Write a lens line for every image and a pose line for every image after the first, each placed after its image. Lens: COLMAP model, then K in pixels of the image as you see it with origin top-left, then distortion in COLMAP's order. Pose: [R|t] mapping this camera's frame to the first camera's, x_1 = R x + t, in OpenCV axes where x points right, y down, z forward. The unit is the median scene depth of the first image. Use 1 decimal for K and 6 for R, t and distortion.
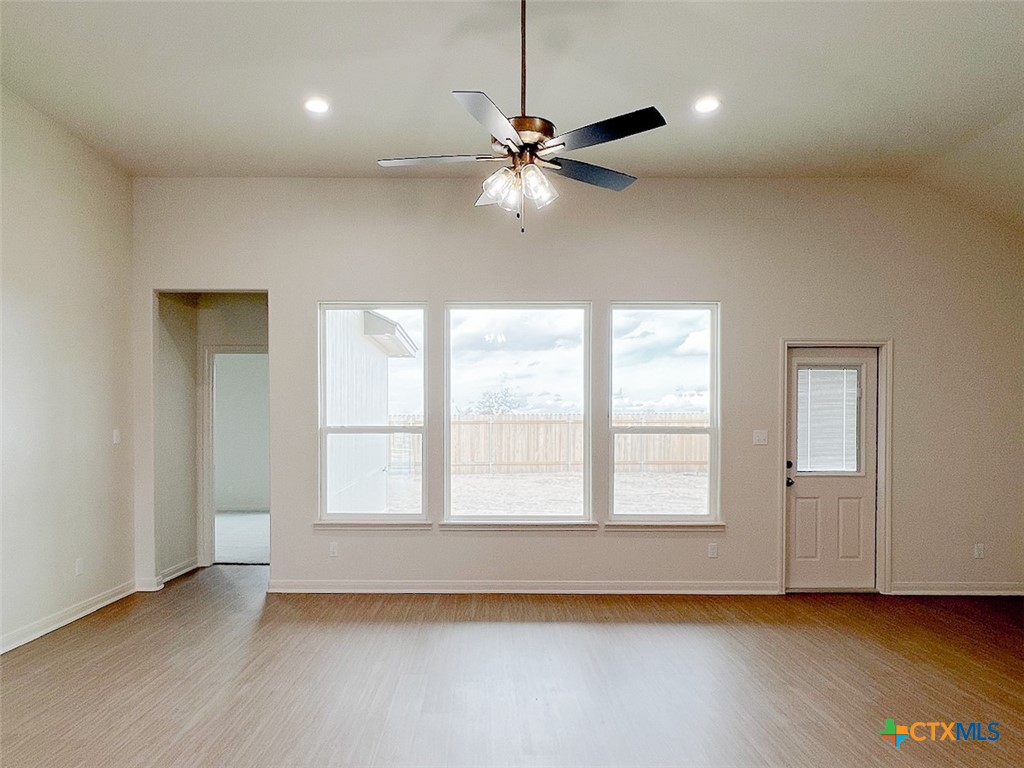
lens RADIAL K [[516.5, 0, 578.3], [0, 516.5, 429.2], [0, 0, 1]] dist [-0.000105, 0.000342]
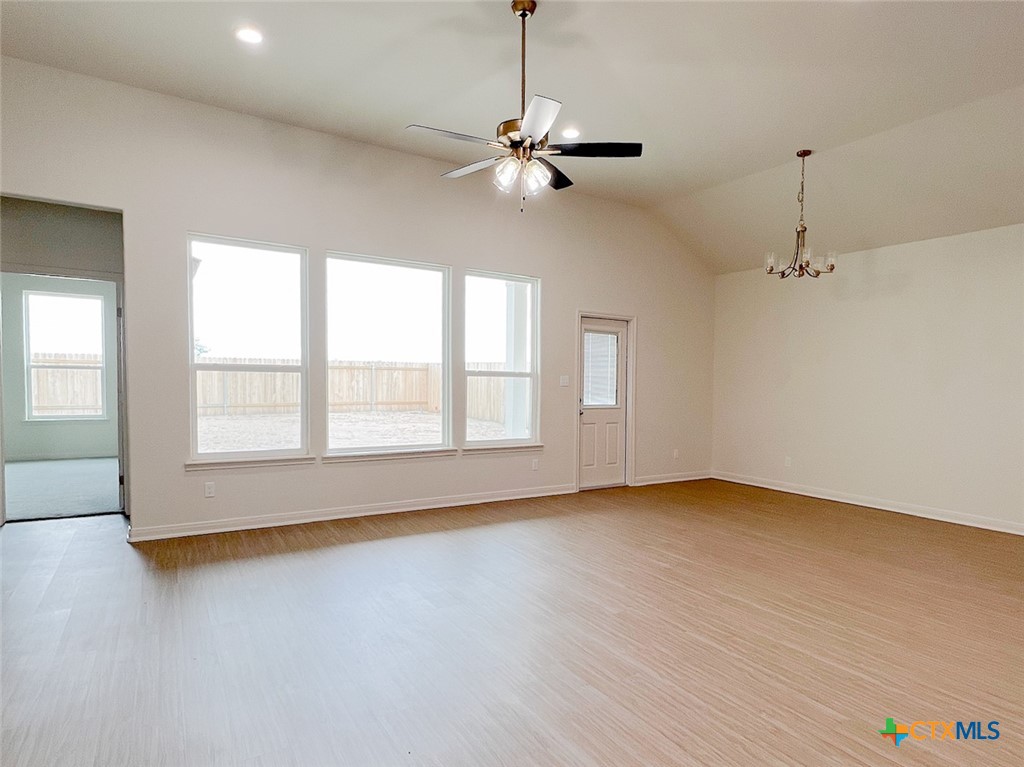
lens RADIAL K [[427.3, 0, 512.0], [0, 427.3, 383.5], [0, 0, 1]] dist [-0.001021, 0.000134]
pose [[0.906907, 0.009612, 0.421221, -0.255641], [-0.017737, 0.999724, 0.015375, 0.008618], [-0.420957, -0.021415, 0.906828, 0.025665]]
